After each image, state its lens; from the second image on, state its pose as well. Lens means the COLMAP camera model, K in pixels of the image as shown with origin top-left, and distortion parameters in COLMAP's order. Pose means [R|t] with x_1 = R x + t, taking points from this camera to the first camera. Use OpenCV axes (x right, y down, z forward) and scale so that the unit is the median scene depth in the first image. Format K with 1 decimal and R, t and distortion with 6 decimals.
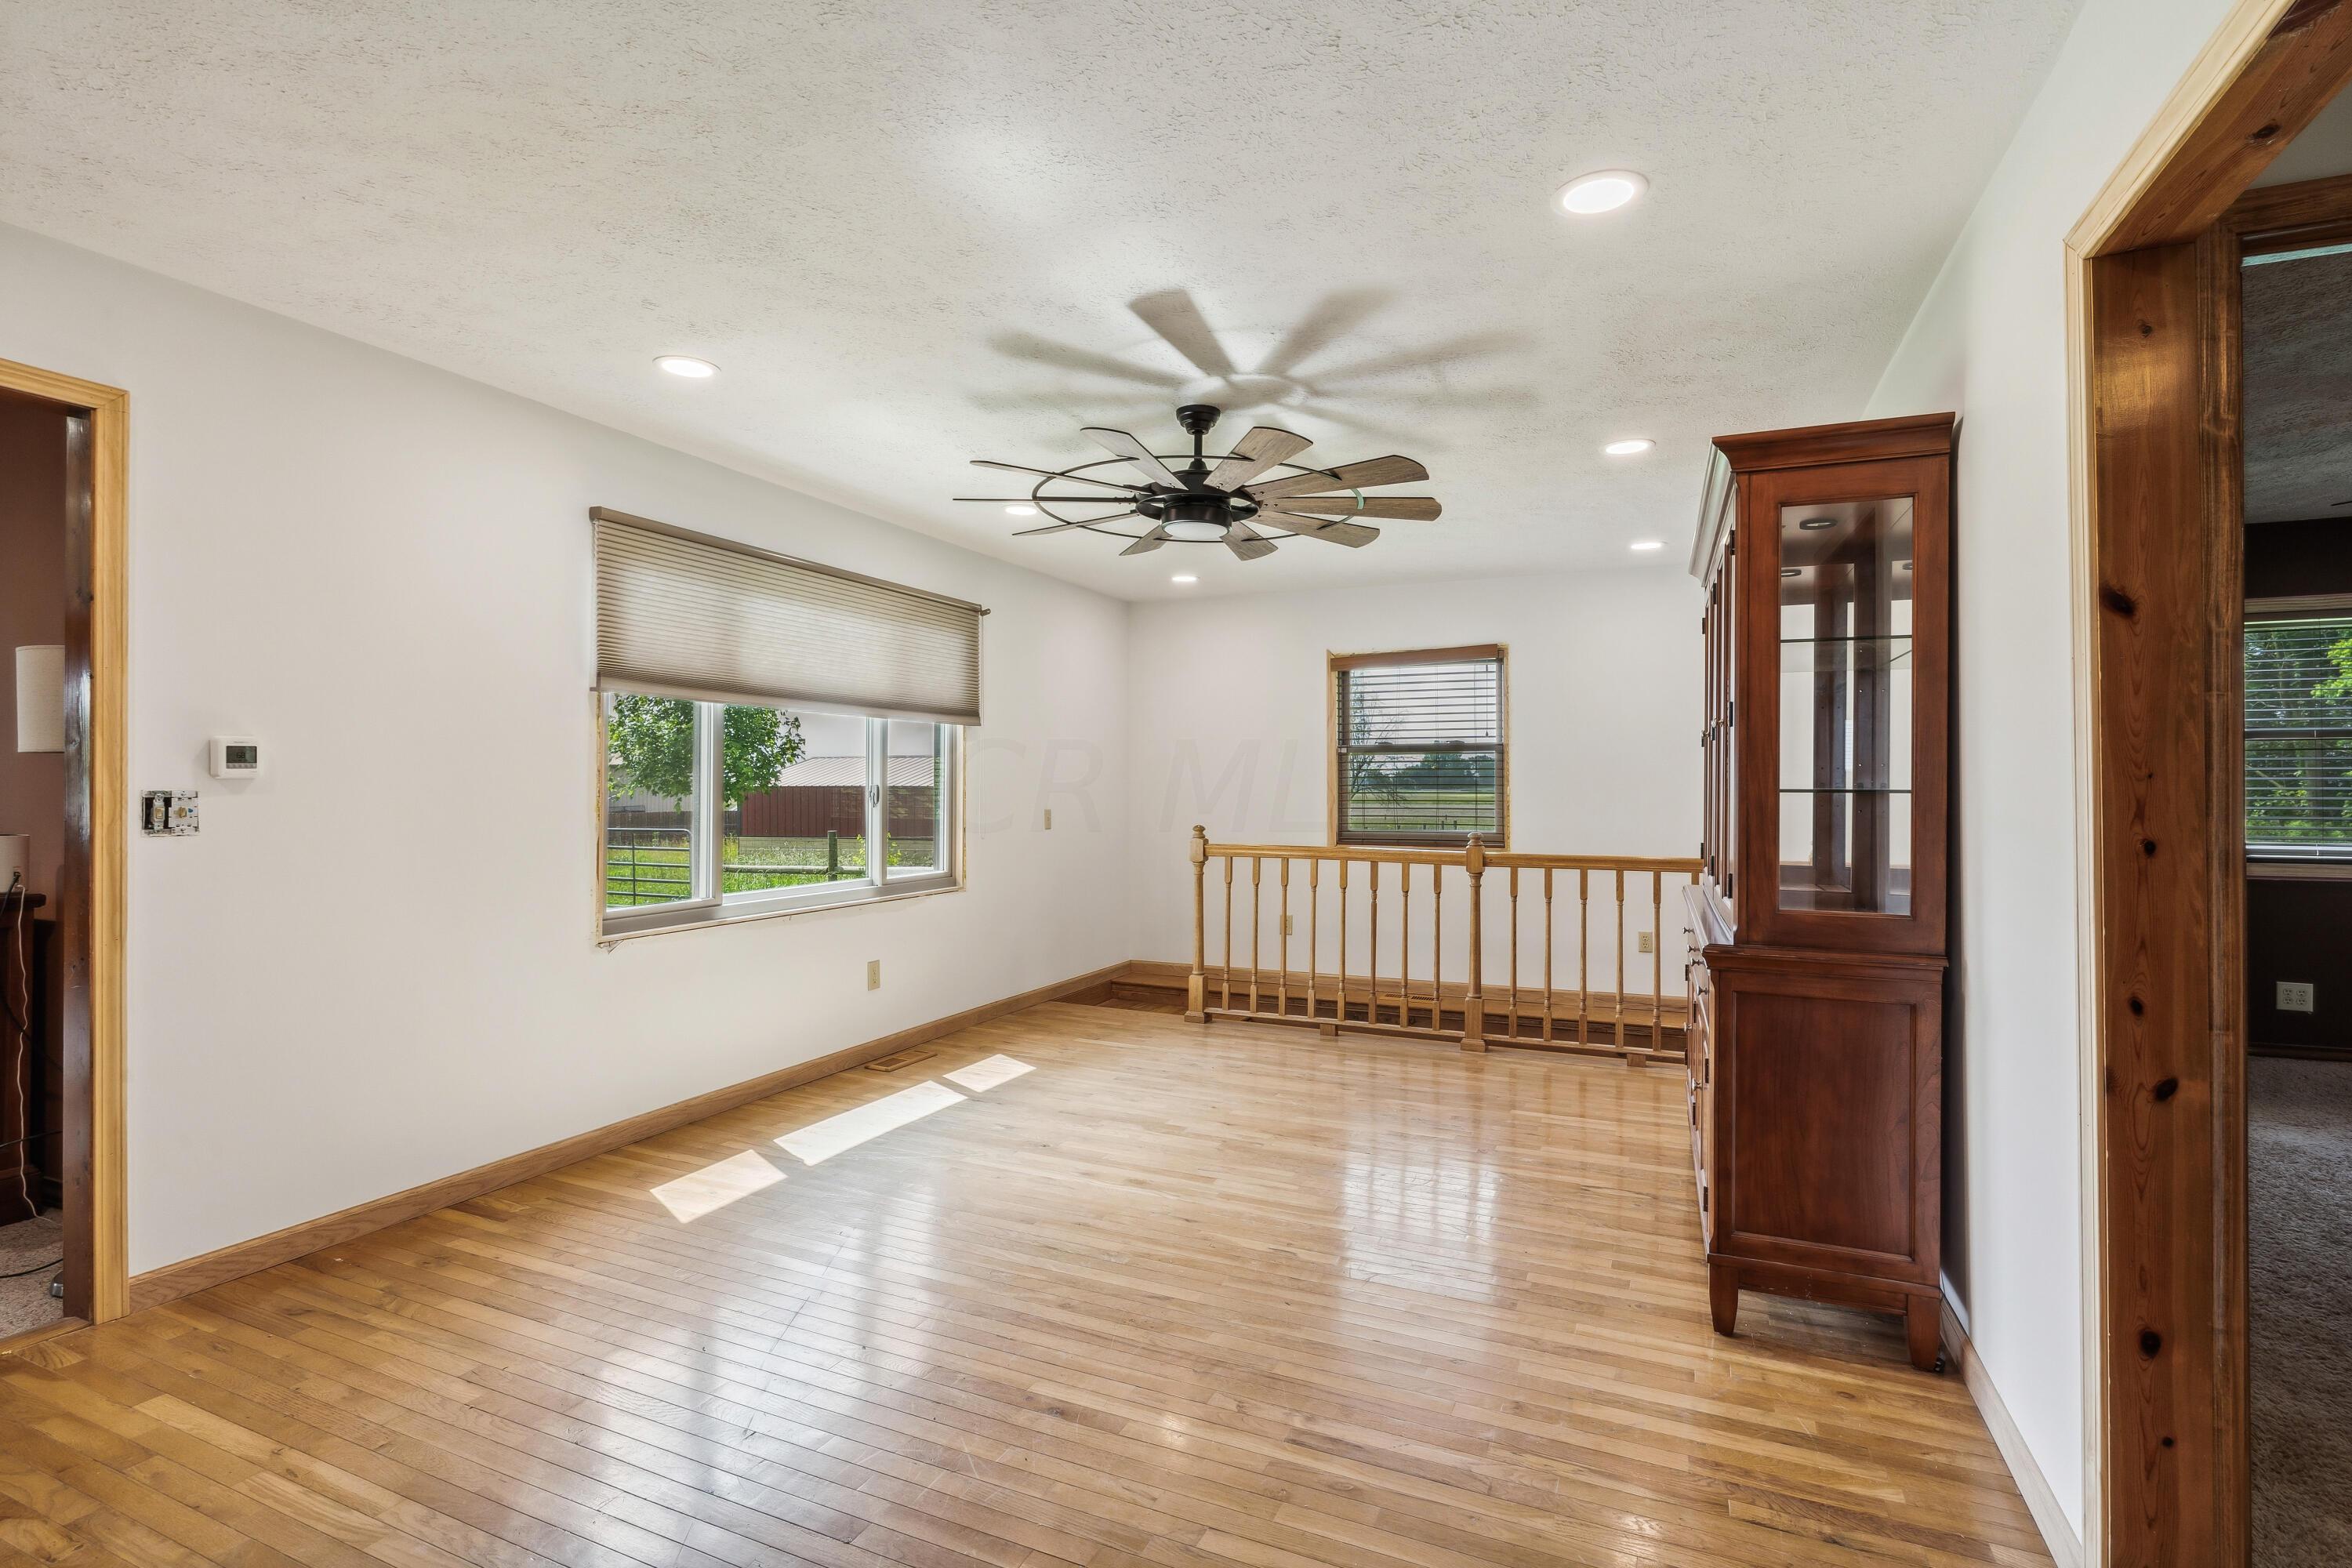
lens RADIAL K [[1128.4, 0, 1176.0], [0, 1128.4, 784.0], [0, 0, 1]] dist [0.000645, -0.000590]
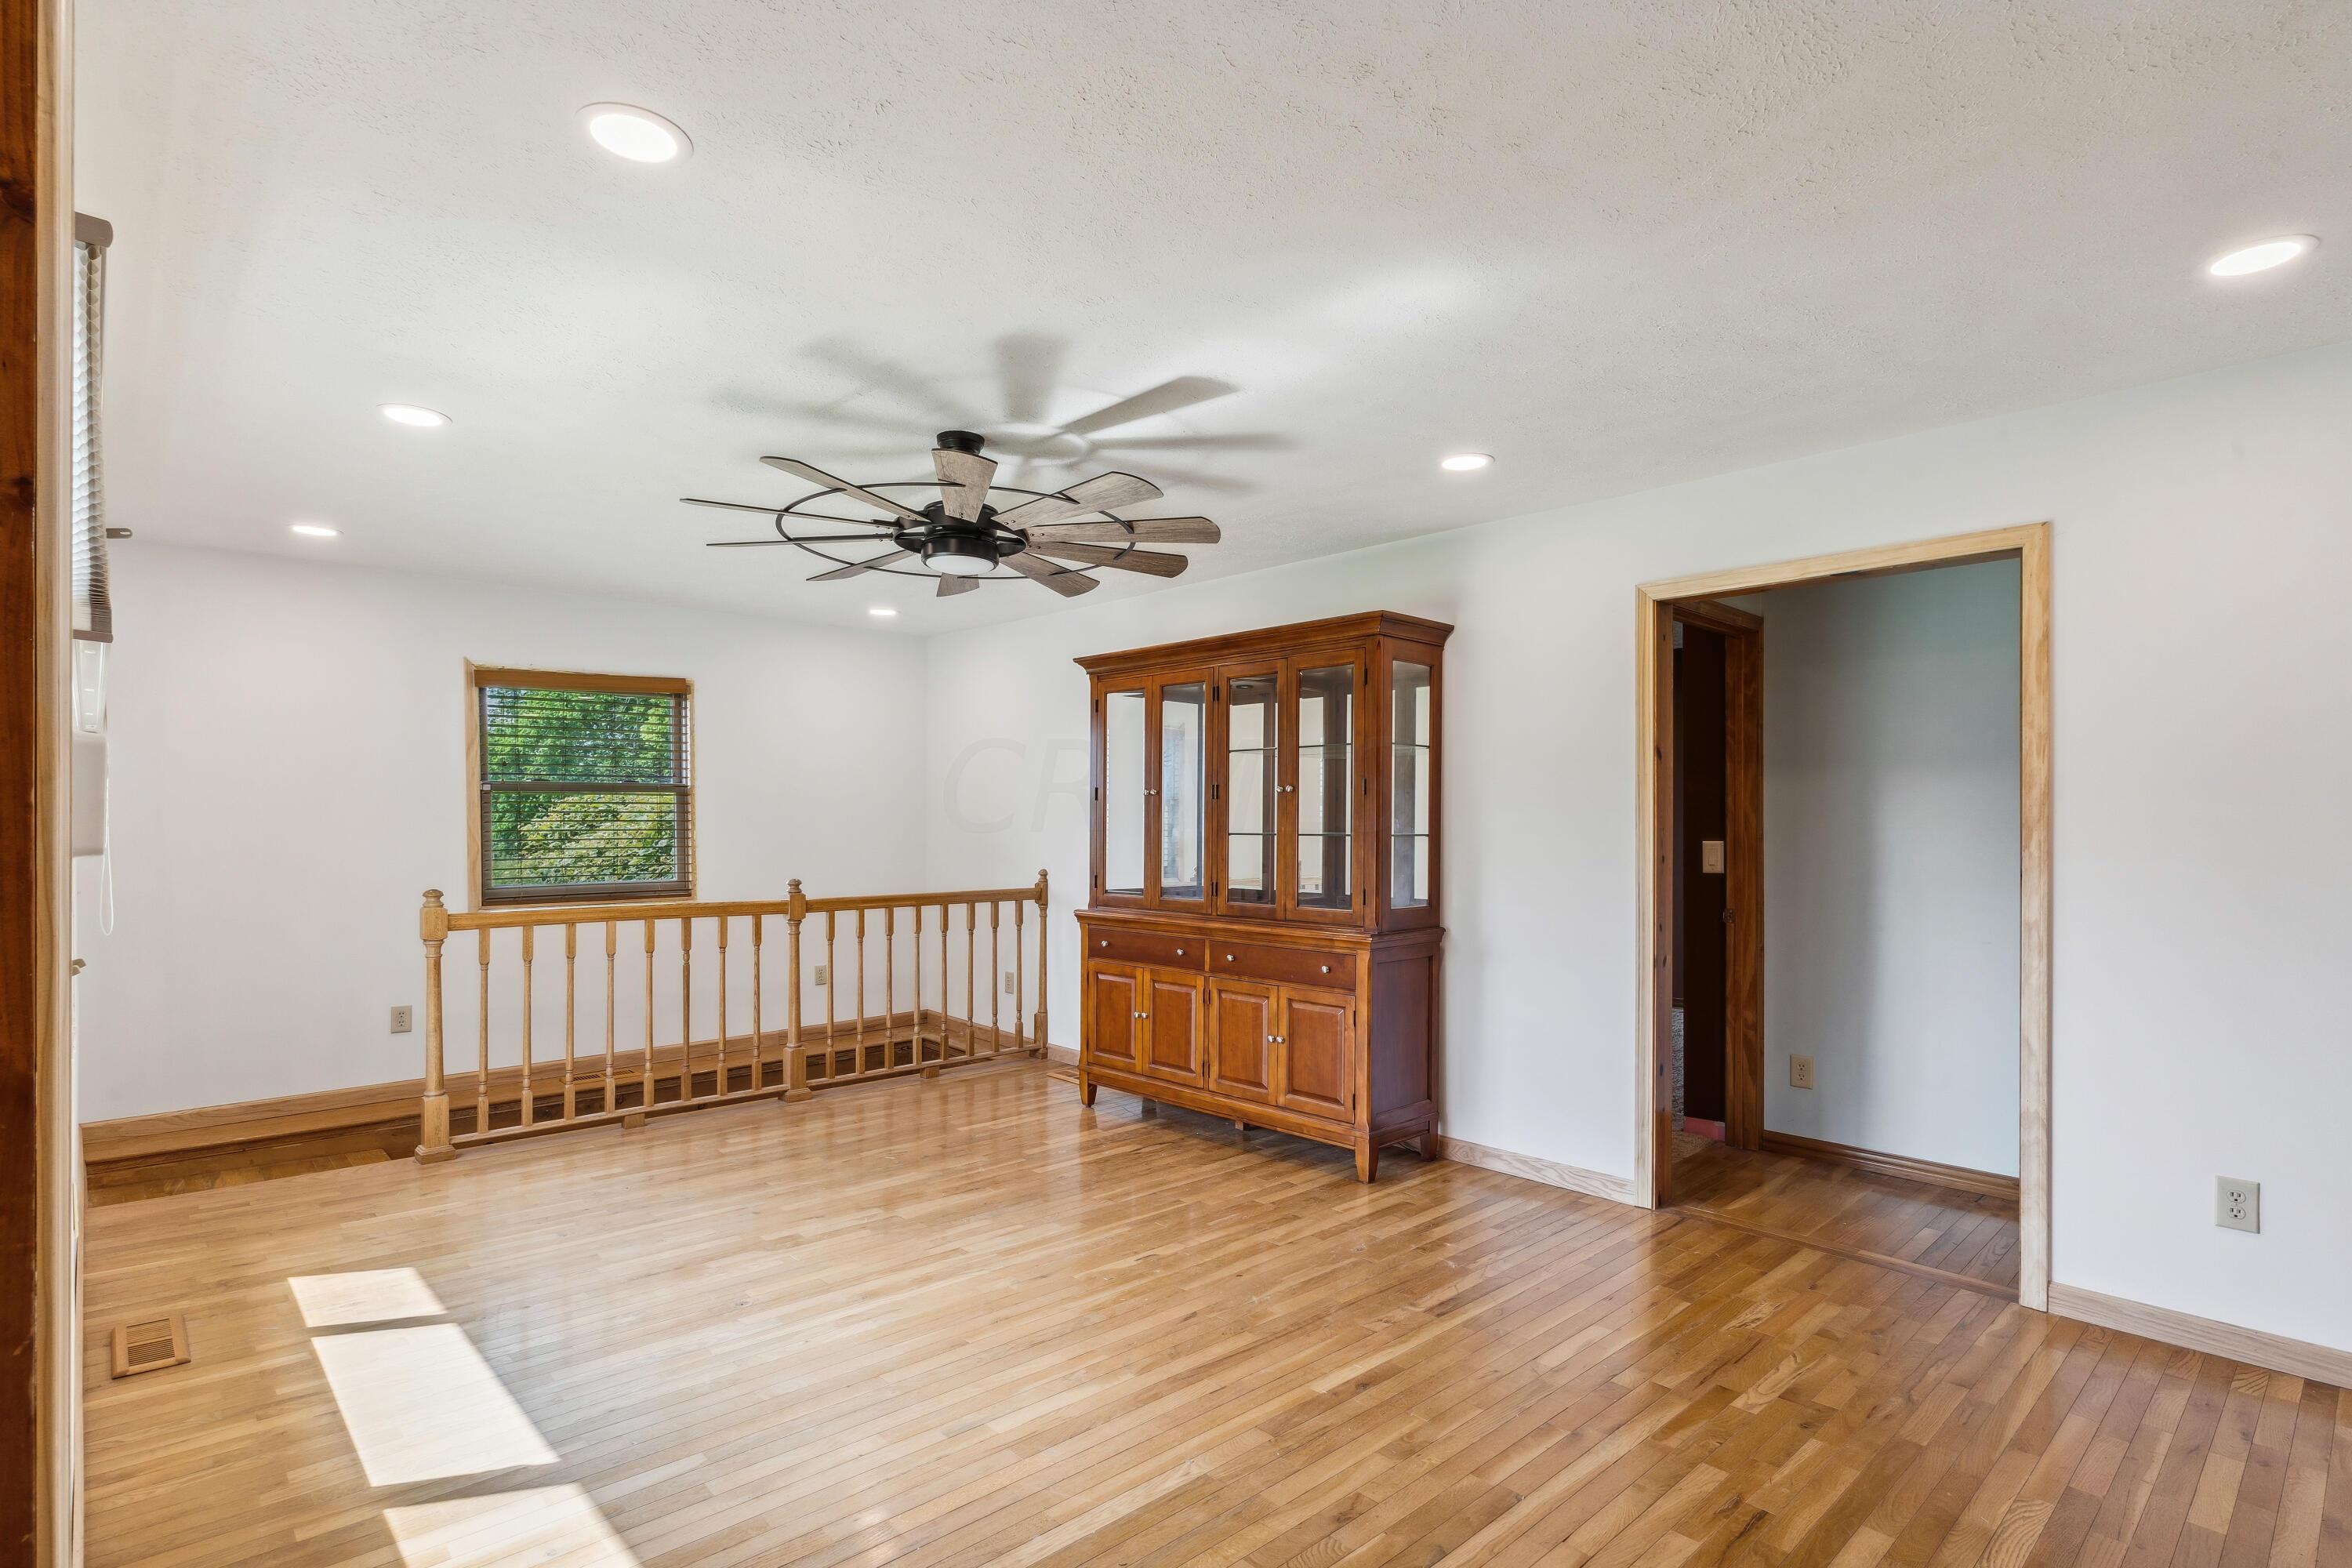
lens RADIAL K [[1151.3, 0, 1175.8], [0, 1151.3, 827.1], [0, 0, 1]] dist [-0.001030, -0.000338]
pose [[0.389008, -0.005476, 0.921218, -0.681627], [0.001114, 0.999984, 0.005474, -0.009102], [-0.921234, -0.001103, 0.389008, 0.393887]]
